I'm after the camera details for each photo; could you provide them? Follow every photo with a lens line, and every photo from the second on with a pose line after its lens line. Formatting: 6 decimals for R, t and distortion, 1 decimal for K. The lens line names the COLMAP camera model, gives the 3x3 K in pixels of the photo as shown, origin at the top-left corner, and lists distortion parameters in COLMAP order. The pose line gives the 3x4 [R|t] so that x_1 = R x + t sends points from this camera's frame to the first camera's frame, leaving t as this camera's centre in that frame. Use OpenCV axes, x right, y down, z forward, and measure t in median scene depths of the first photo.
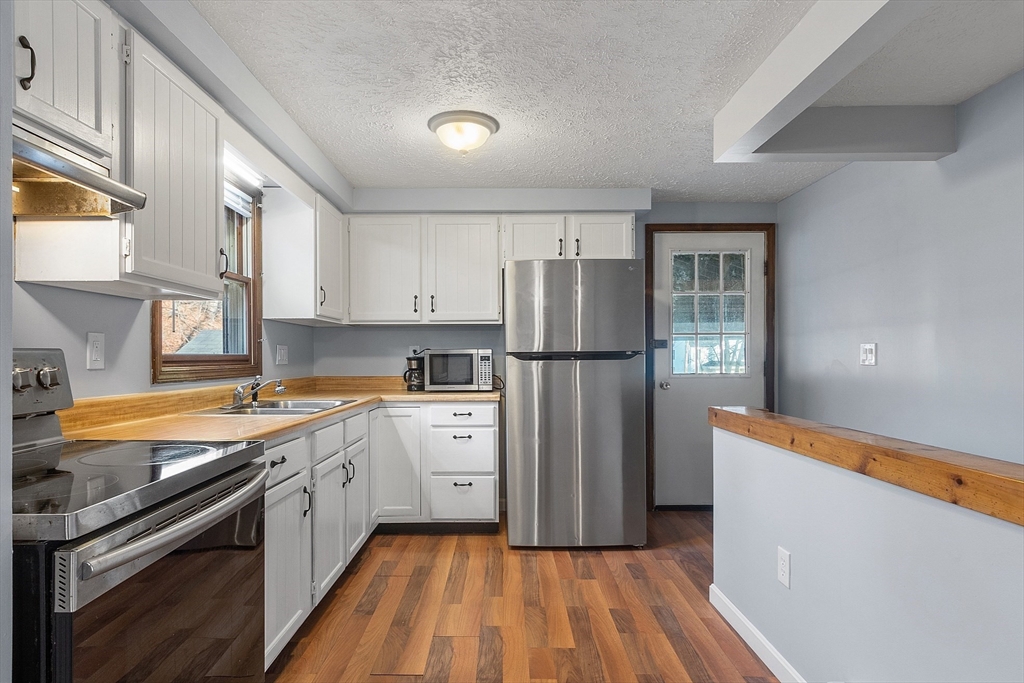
lens RADIAL K [[574.0, 0, 497.2], [0, 574.0, 362.1], [0, 0, 1]] dist [-0.008739, 0.001554]
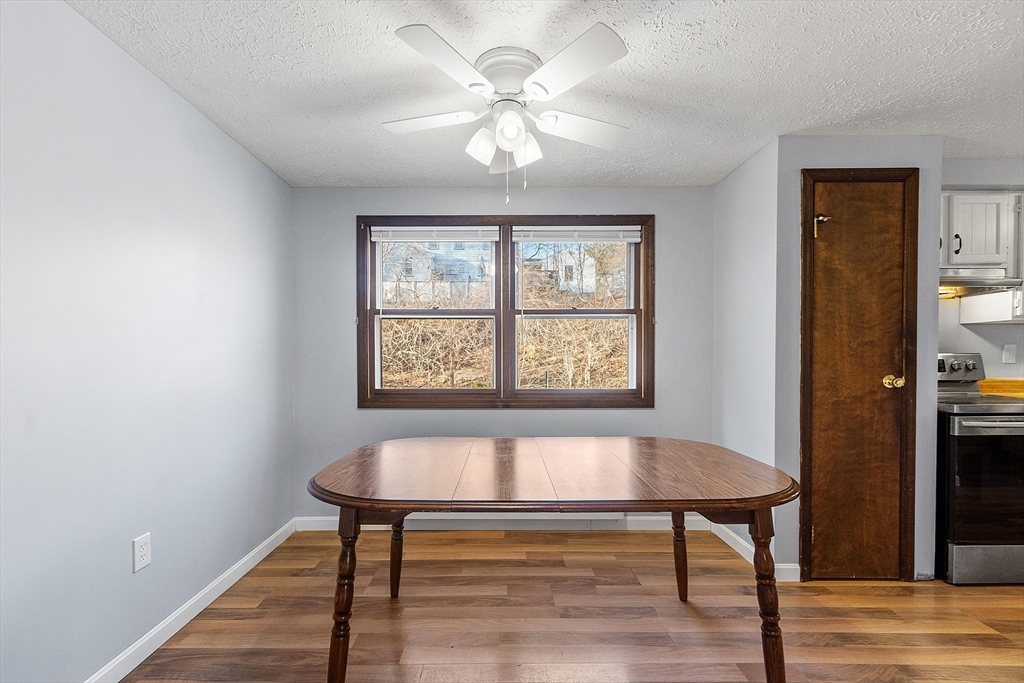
lens RADIAL K [[450.7, 0, 495.8], [0, 450.7, 362.5], [0, 0, 1]] dist [-0.008418, 0.001528]
pose [[0.001710, 0.014640, -0.999891, 0.612273], [-0.009176, 0.999851, 0.014624, 0.002846], [0.999956, 0.009150, 0.001844, -0.556587]]
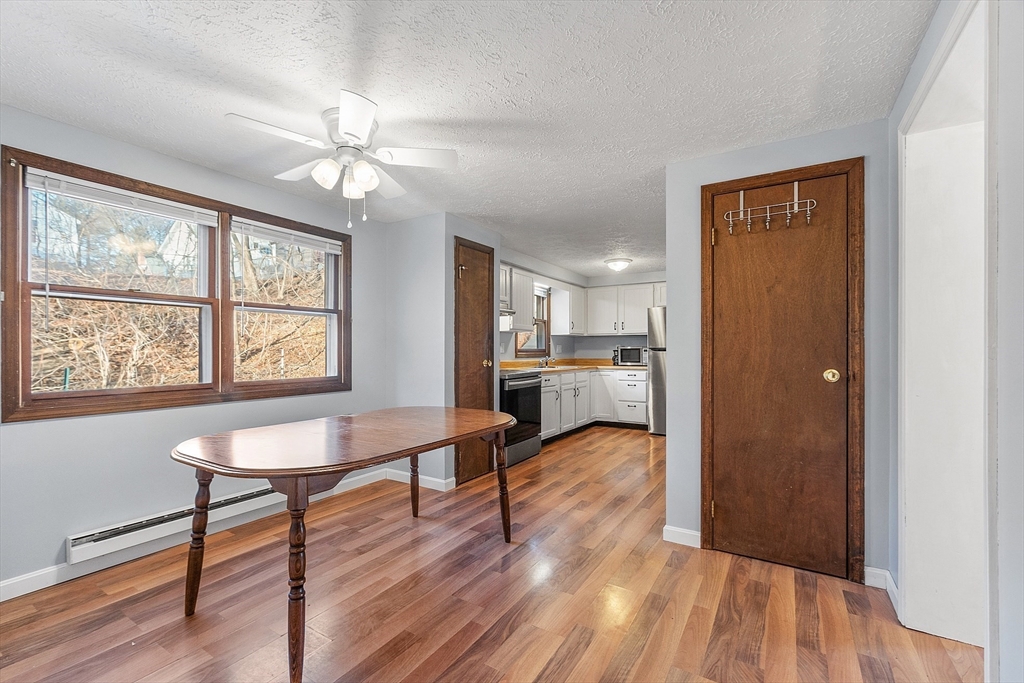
lens RADIAL K [[450.7, 0, 505.2], [0, 450.7, 348.6], [0, 0, 1]] dist [-0.008418, 0.001528]
pose [[0.853589, 0.002421, -0.520942, 0.625002], [-0.008449, 0.999922, -0.009197, 0.008068], [0.520879, 0.012251, 0.853543, -1.113175]]
